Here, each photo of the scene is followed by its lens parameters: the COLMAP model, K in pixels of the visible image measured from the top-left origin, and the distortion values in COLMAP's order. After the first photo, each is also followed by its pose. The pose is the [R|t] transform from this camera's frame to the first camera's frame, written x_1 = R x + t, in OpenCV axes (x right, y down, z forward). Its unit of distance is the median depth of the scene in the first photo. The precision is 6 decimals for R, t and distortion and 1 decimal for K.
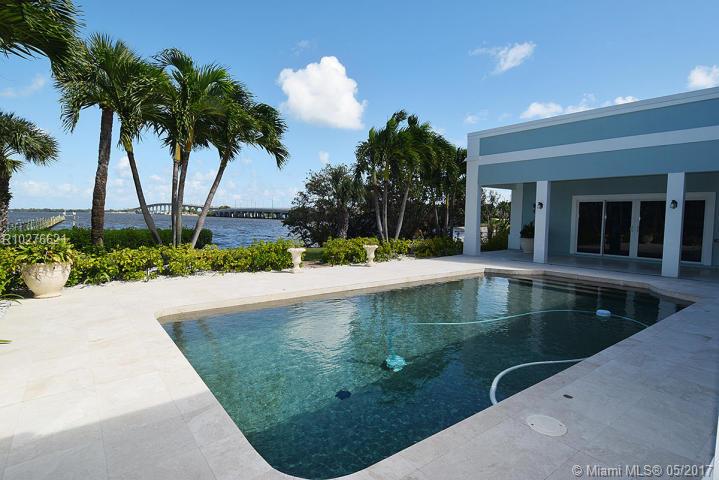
lens RADIAL K [[382.4, 0, 360.0], [0, 382.4, 238.3], [0, 0, 1]] dist [0.022467, -0.034959]
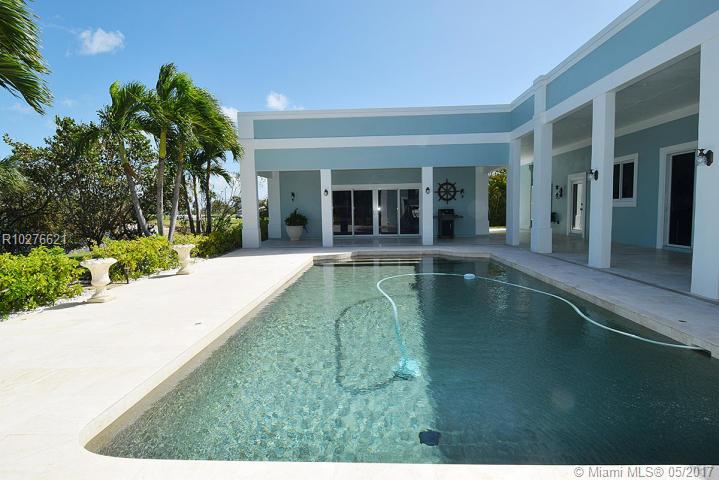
lens RADIAL K [[382.4, 0, 360.0], [0, 382.4, 238.3], [0, 0, 1]] dist [0.022467, -0.034959]
pose [[0.666905, -0.084570, 0.740328, -0.309925], [0.068376, 0.996292, 0.052215, -0.010970], [-0.741999, 0.015798, 0.670214, 0.273010]]
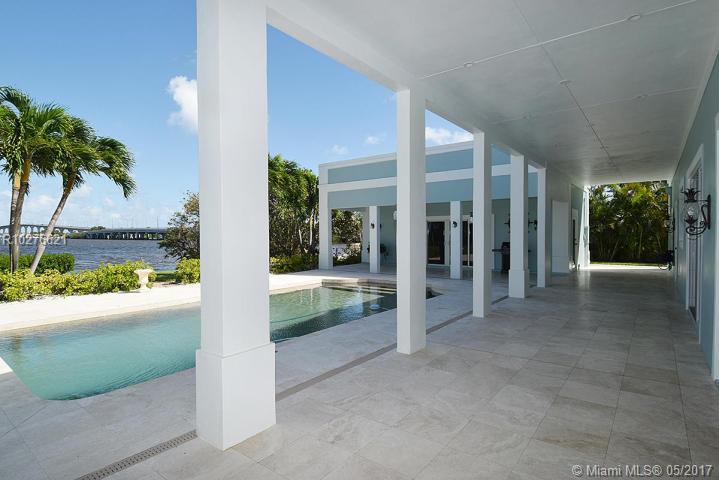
lens RADIAL K [[386.2, 0, 370.7], [0, 386.2, 239.4], [0, 0, 1]] dist [0.000357, -0.018554]
pose [[0.963444, -0.024106, 0.266822, 0.161572], [0.035357, 0.998673, -0.037445, 0.003915], [-0.265565, 0.045510, 0.963018, -0.221760]]
